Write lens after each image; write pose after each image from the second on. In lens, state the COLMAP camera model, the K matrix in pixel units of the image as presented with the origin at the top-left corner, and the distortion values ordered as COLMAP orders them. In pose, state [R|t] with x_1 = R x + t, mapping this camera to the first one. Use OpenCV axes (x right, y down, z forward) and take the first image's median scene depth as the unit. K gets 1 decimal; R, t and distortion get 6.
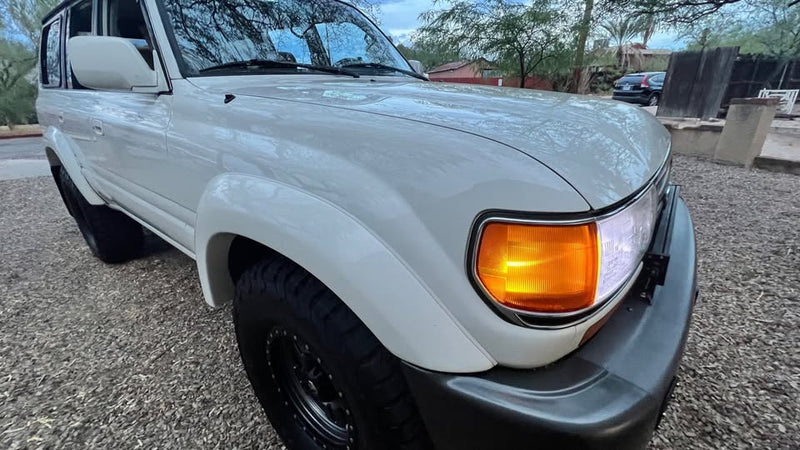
lens RADIAL K [[339.2, 0, 402.1], [0, 339.2, 227.2], [0, 0, 1]] dist [-0.001781, 0.000311]
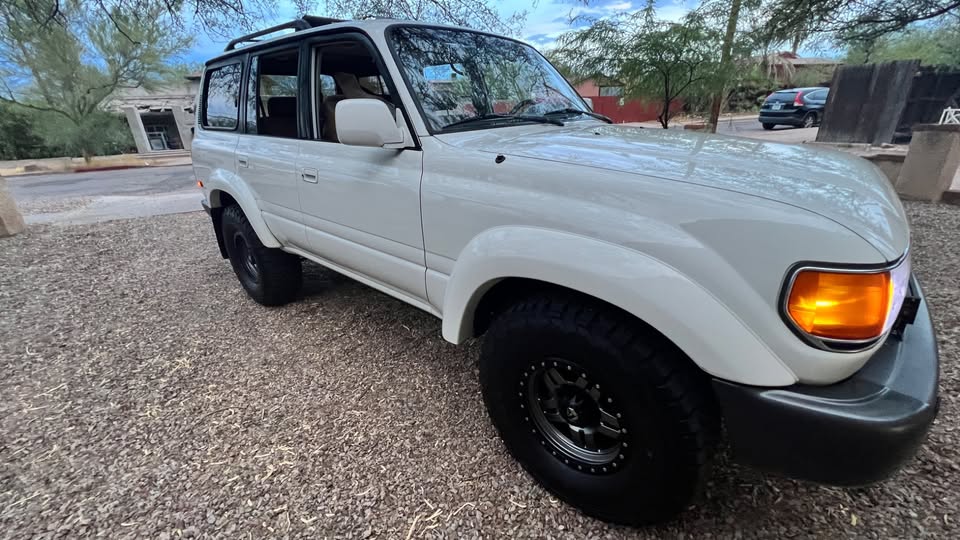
lens RADIAL K [[395.2, 0, 480.0], [0, 395.2, 270.0], [0, 0, 1]] dist [-0.000271, 0.000514]
pose [[0.999120, 0.003461, -0.041802, -0.208772], [-0.003369, 0.999992, 0.002285, -0.003883], [0.041810, -0.002142, 0.999123, -0.132836]]
